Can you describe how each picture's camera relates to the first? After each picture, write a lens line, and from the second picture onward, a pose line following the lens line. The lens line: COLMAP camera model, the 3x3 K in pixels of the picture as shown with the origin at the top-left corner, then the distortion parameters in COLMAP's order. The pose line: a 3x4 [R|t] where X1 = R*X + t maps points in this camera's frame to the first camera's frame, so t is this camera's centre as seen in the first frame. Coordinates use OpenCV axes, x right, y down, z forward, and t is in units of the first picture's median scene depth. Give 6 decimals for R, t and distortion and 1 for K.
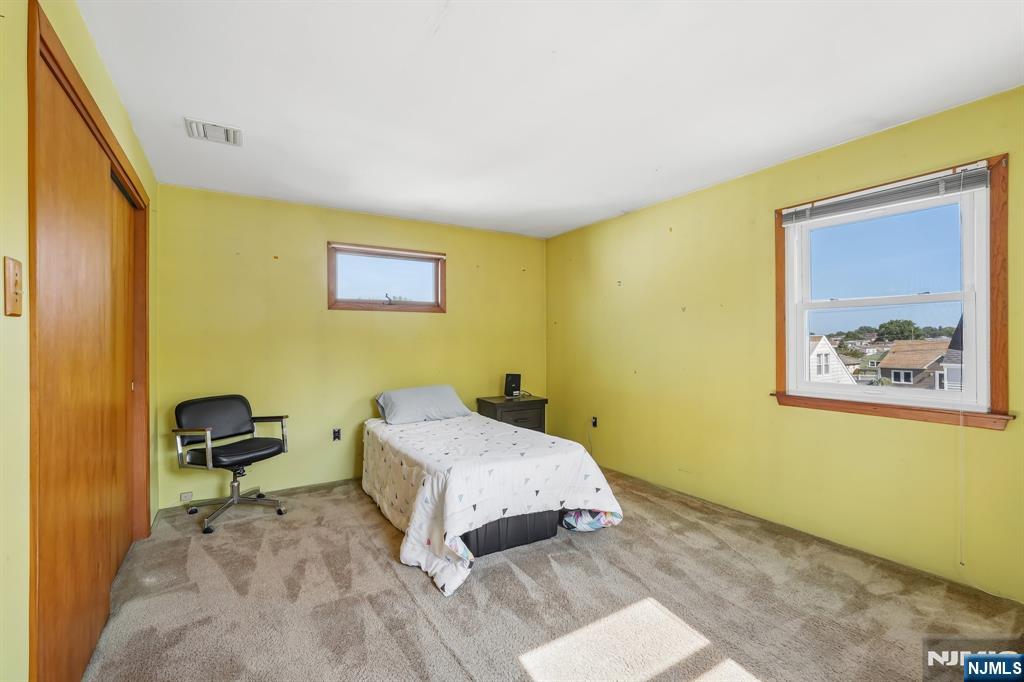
lens RADIAL K [[468.3, 0, 512.0], [0, 468.3, 341.0], [0, 0, 1]] dist [-0.000154, -0.000118]
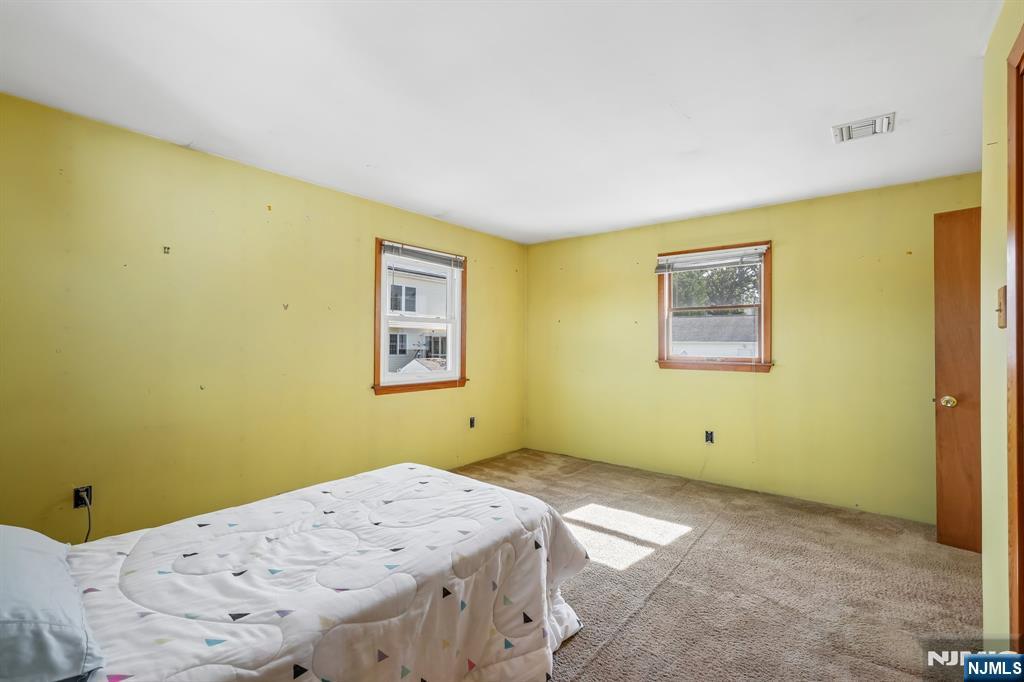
lens RADIAL K [[454.3, 0, 507.4], [0, 454.3, 341.1], [0, 0, 1]] dist [-0.001047, 0.000138]
pose [[-0.328502, 0.012674, 0.944418, -0.711741], [0.002497, 0.999918, -0.012550, 0.009440], [-0.944500, -0.001765, -0.328507, 1.115007]]
